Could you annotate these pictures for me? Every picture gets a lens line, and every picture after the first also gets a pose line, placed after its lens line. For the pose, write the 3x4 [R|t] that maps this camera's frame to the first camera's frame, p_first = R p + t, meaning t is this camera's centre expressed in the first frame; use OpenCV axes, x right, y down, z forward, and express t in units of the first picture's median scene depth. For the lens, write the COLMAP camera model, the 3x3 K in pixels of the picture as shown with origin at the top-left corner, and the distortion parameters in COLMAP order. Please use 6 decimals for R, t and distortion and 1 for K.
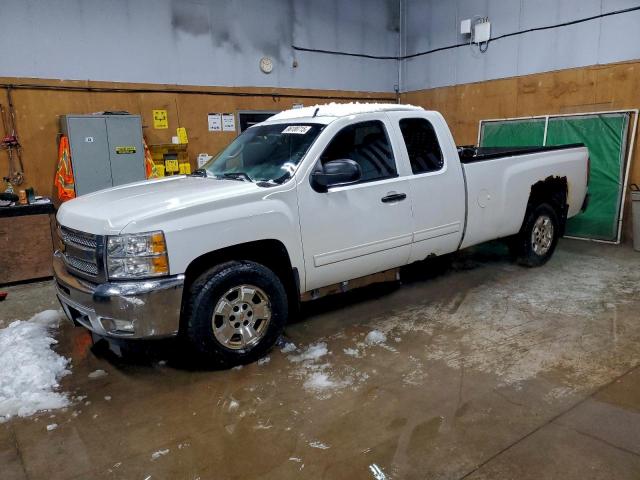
lens RADIAL K [[488.4, 0, 314.1], [0, 488.4, 253.9], [0, 0, 1]] dist [0.005216, 0.033976]
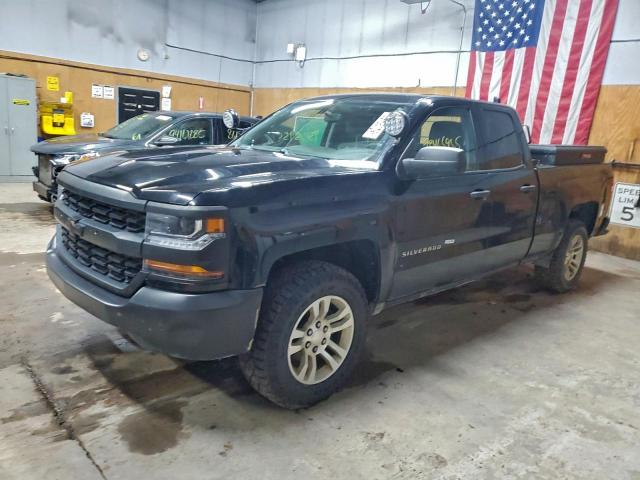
lens RADIAL K [[488.4, 0, 326.7], [0, 488.4, 235.4], [0, 0, 1]] dist [0.005216, 0.033976]
pose [[0.983723, 0.081565, 0.160114, 0.242958], [-0.080458, 0.996668, -0.013396, 0.101214], [-0.160673, 0.000295, 0.987008, -0.463536]]
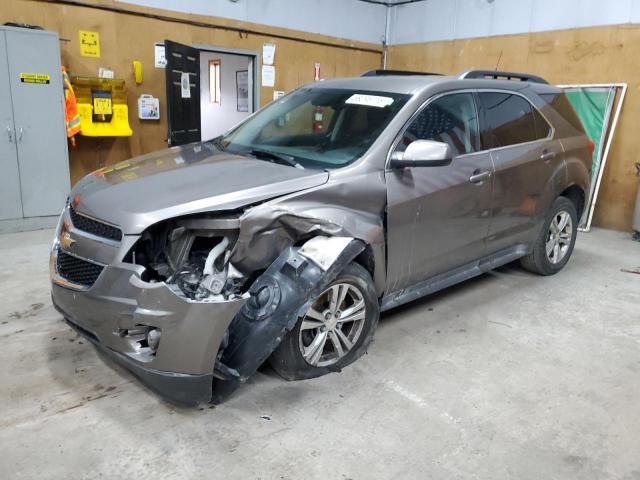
lens RADIAL K [[488.4, 0, 320.5], [0, 488.4, 230.8], [0, 0, 1]] dist [0.005216, 0.033976]
pose [[0.993218, 0.047856, 0.105965, -0.021929], [-0.050433, 0.998490, 0.021770, -0.017771], [-0.104763, -0.026967, 0.994132, 0.181221]]
